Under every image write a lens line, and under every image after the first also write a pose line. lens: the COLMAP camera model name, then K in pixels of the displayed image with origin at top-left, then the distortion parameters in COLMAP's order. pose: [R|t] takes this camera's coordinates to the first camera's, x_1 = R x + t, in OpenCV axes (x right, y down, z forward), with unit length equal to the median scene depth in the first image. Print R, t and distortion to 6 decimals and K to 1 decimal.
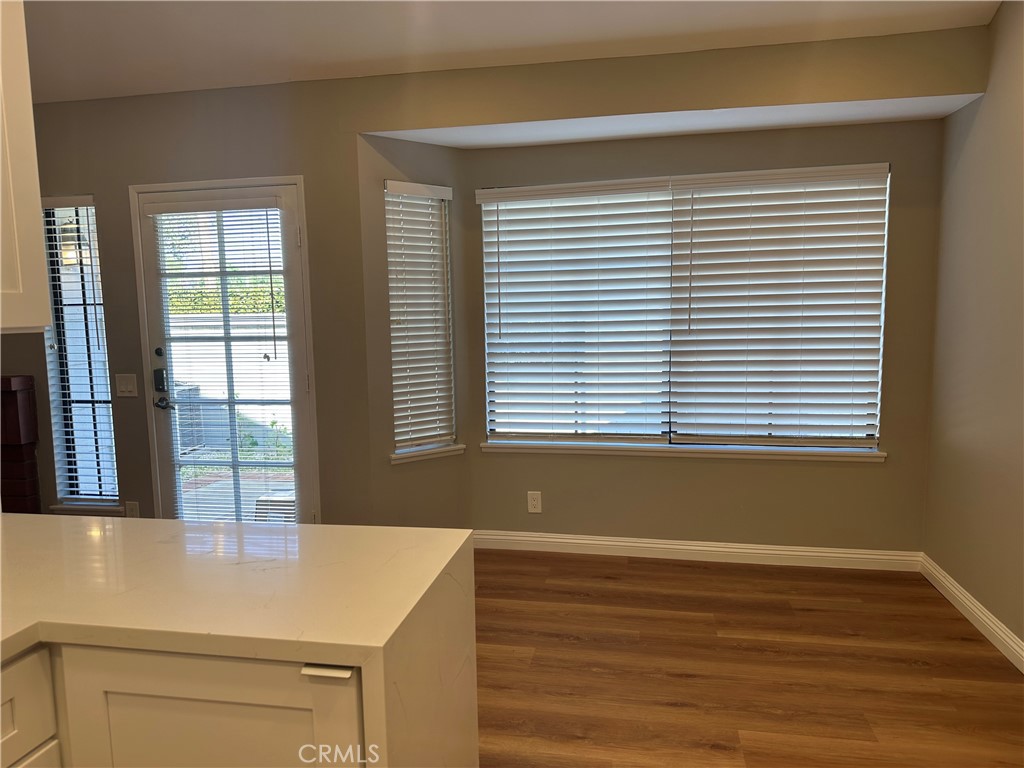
lens RADIAL K [[723.8, 0, 514.3], [0, 723.8, 402.5], [0, 0, 1]] dist [0.009206, -0.000548]
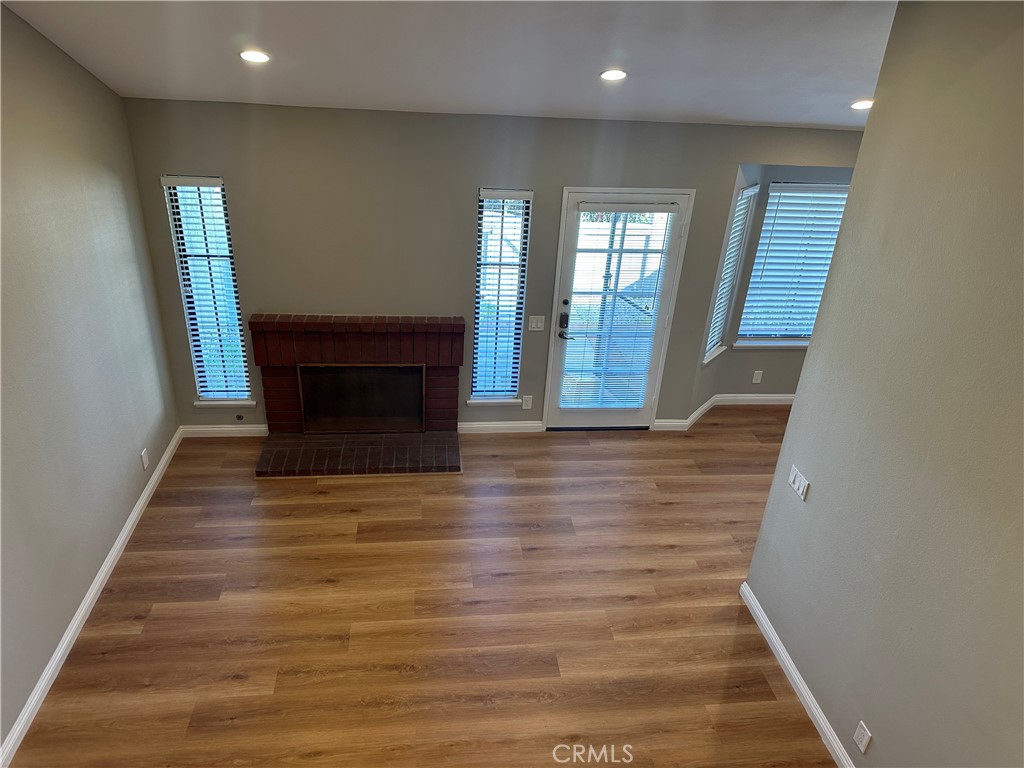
lens RADIAL K [[716.0, 0, 508.2], [0, 716.0, 386.4], [0, 0, 1]] dist [0.133443, -0.200546]
pose [[0.952201, -0.075252, 0.296057, -1.051417], [-0.026203, 0.945488, 0.324602, -0.378461], [-0.304345, -0.316844, 0.898323, -0.316669]]
